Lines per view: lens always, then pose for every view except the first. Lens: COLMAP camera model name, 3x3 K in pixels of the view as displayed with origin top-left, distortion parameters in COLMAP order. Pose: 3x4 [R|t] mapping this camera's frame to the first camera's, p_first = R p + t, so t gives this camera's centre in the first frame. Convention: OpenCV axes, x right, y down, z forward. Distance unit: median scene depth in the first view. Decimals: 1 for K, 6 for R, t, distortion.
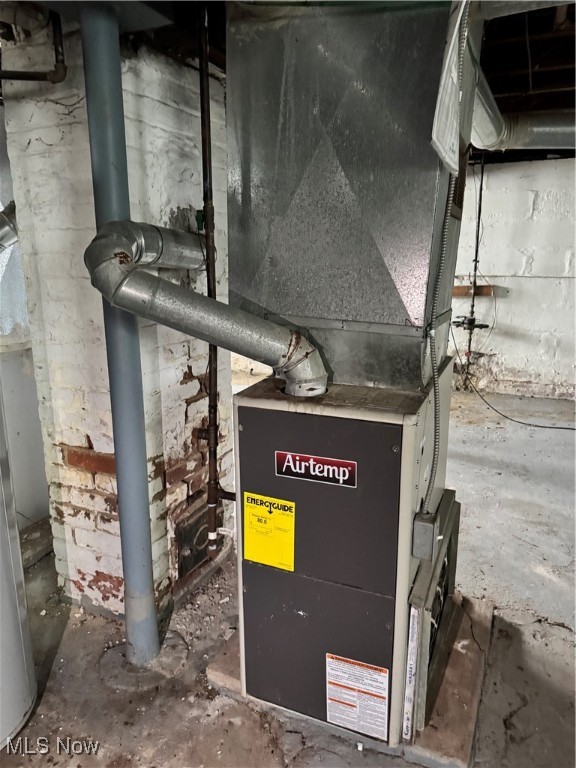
lens RADIAL K [[547.1, 0, 288.0], [0, 547.1, 384.0], [0, 0, 1]] dist [0.023266, -0.004098]
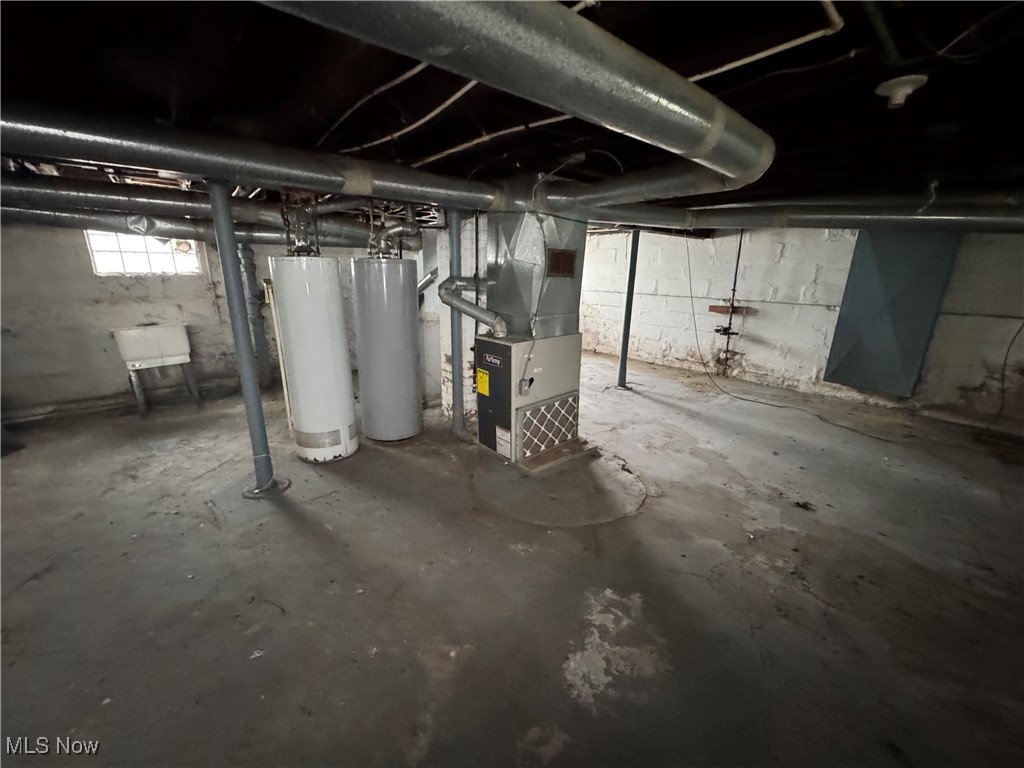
lens RADIAL K [[406.4, 0, 512.0], [0, 406.4, 384.0], [0, 0, 1]] dist [-0.000691, 0.000041]
pose [[0.894519, 0.135888, -0.425875, 0.315334], [-0.120490, 0.990711, 0.063035, 0.036392], [0.430485, -0.005072, 0.902584, -0.279859]]
